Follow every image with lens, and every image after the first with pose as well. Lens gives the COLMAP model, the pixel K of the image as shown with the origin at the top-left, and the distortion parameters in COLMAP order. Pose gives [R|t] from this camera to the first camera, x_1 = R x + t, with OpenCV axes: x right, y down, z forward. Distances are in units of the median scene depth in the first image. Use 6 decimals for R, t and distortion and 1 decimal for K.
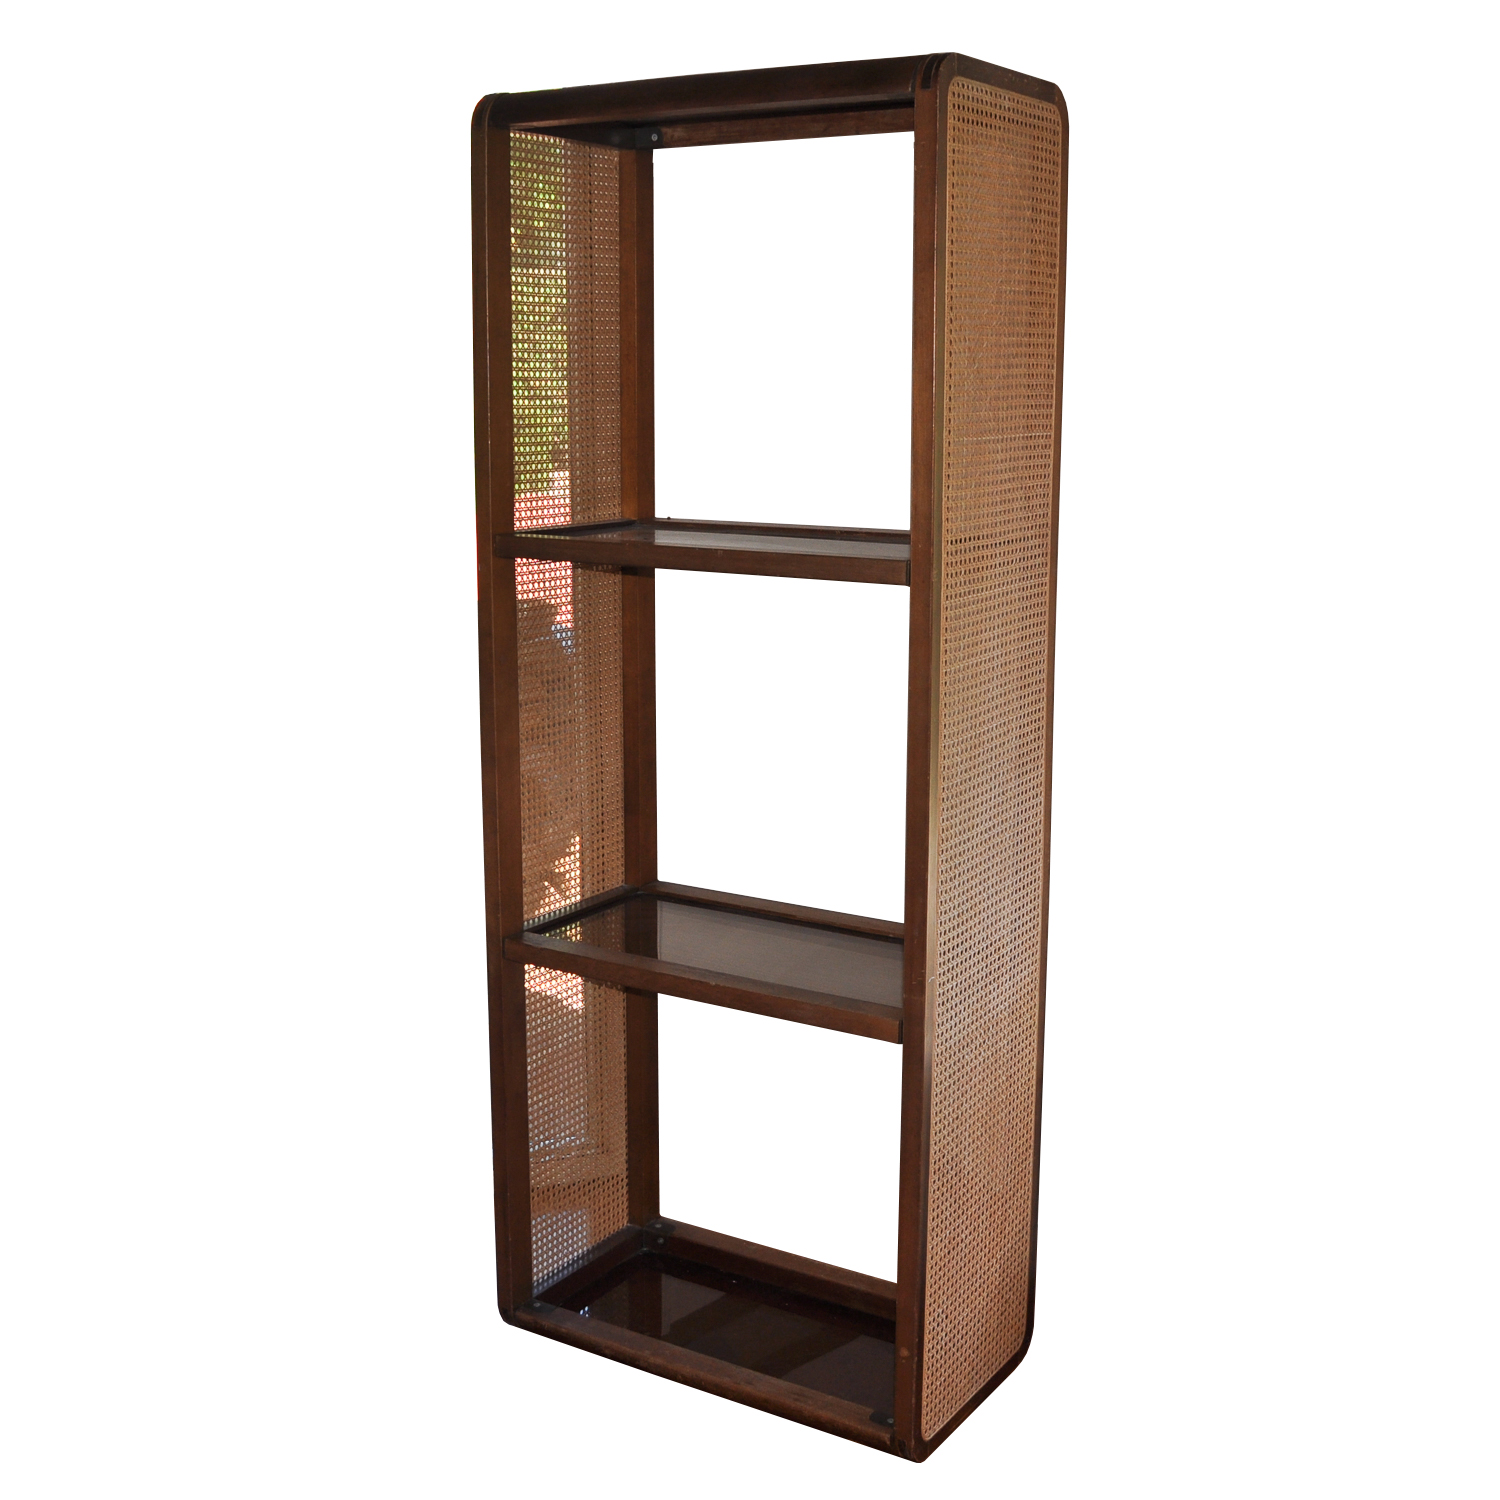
lens RADIAL K [[1919.5, 0, 749.2], [0, 1919.5, 749.6], [0, 0, 1]] dist [0.010963, 0.000000]
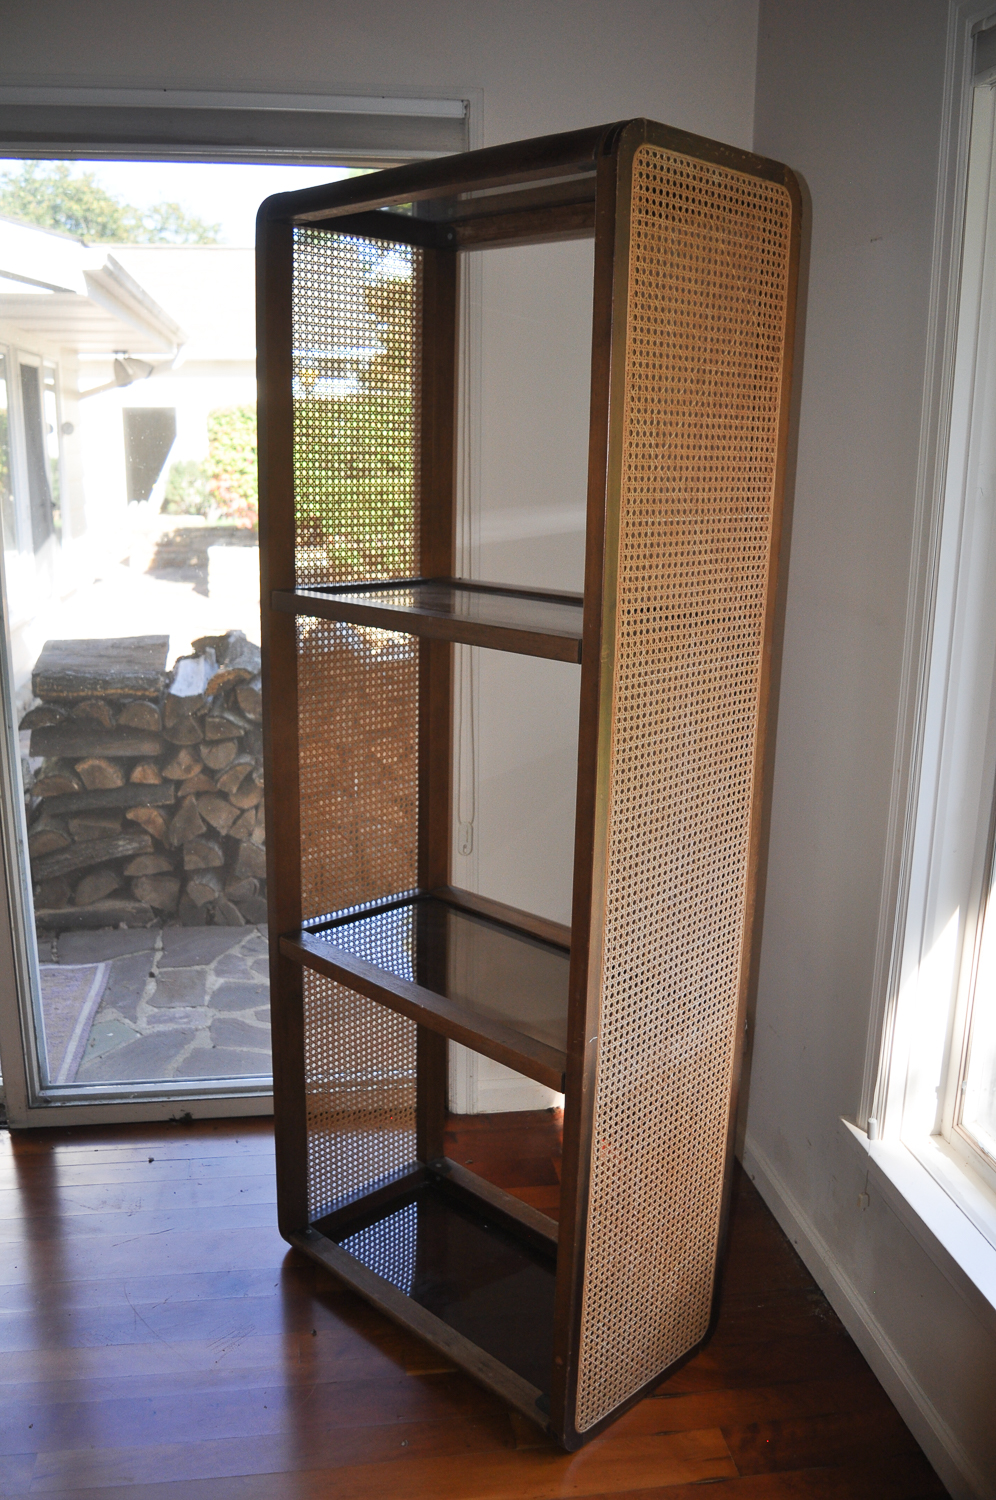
lens RADIAL K [[1254.2, 0, 495.3], [0, 1254.2, 785.3], [0, 0, 1]] dist [-0.035130, -0.001496]
pose [[0.974665, 0.076621, -0.210138, 0.178206], [-0.063237, 0.995562, 0.069699, -0.063436], [0.214546, -0.054644, 0.975184, 0.334362]]
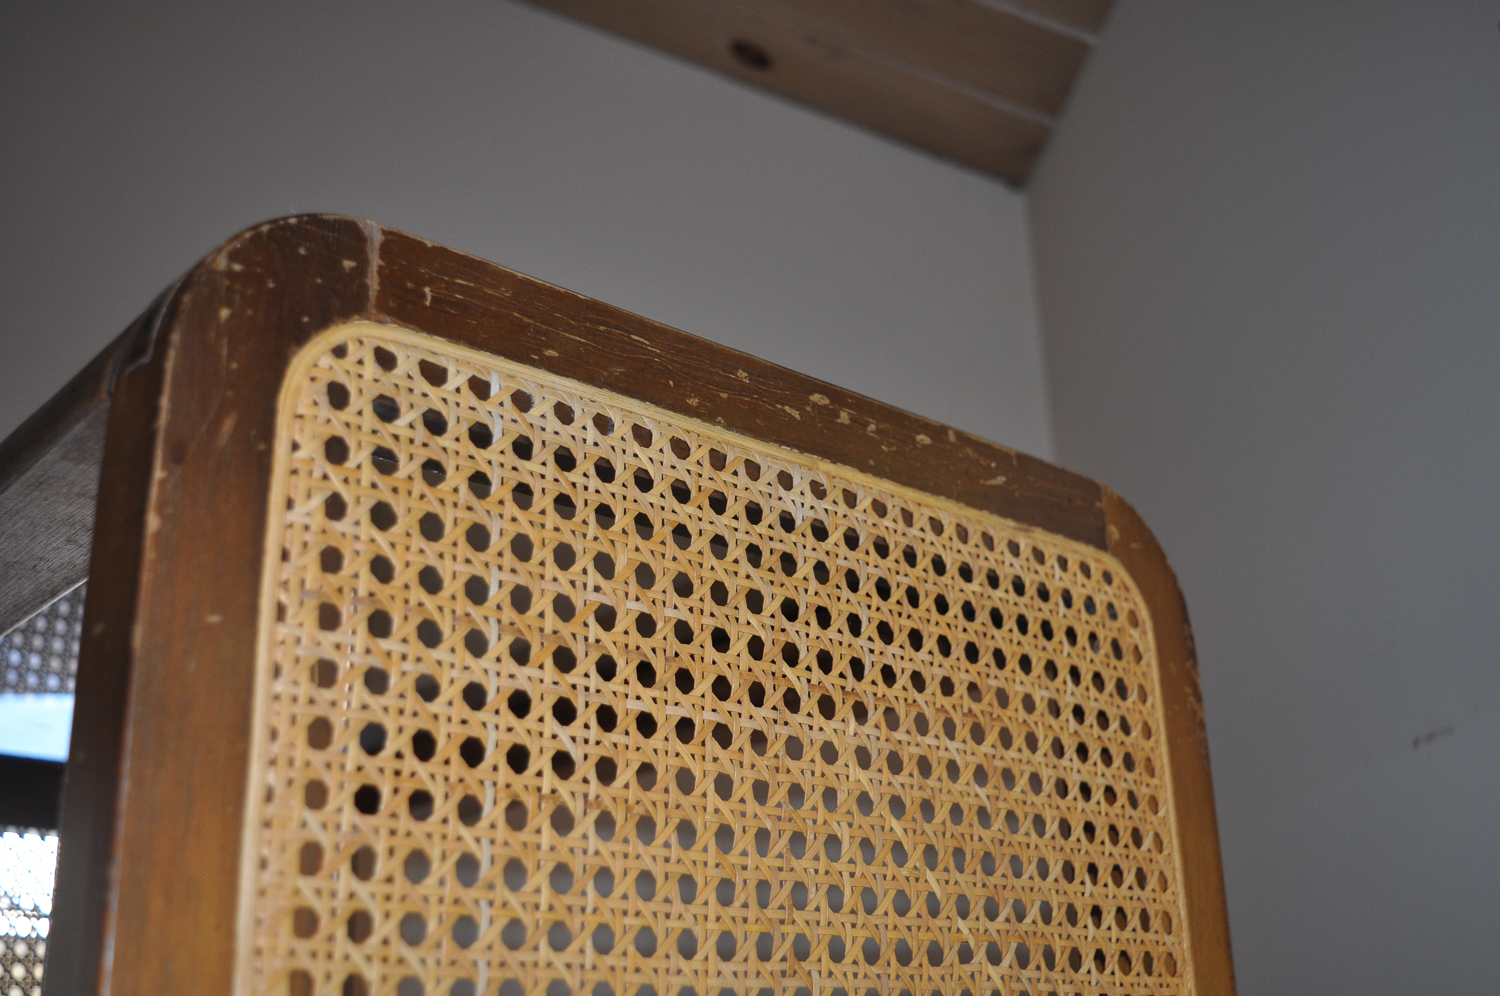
lens RADIAL K [[1648.2, 0, 748.9], [0, 1648.2, 495.7], [0, 0, 1]] dist [-0.022655, 0.000000]
pose [[0.964110, -0.102443, -0.244942, 0.173372], [-0.034119, 0.867109, -0.496948, -0.235794], [0.263300, 0.487470, 0.832494, 0.822063]]
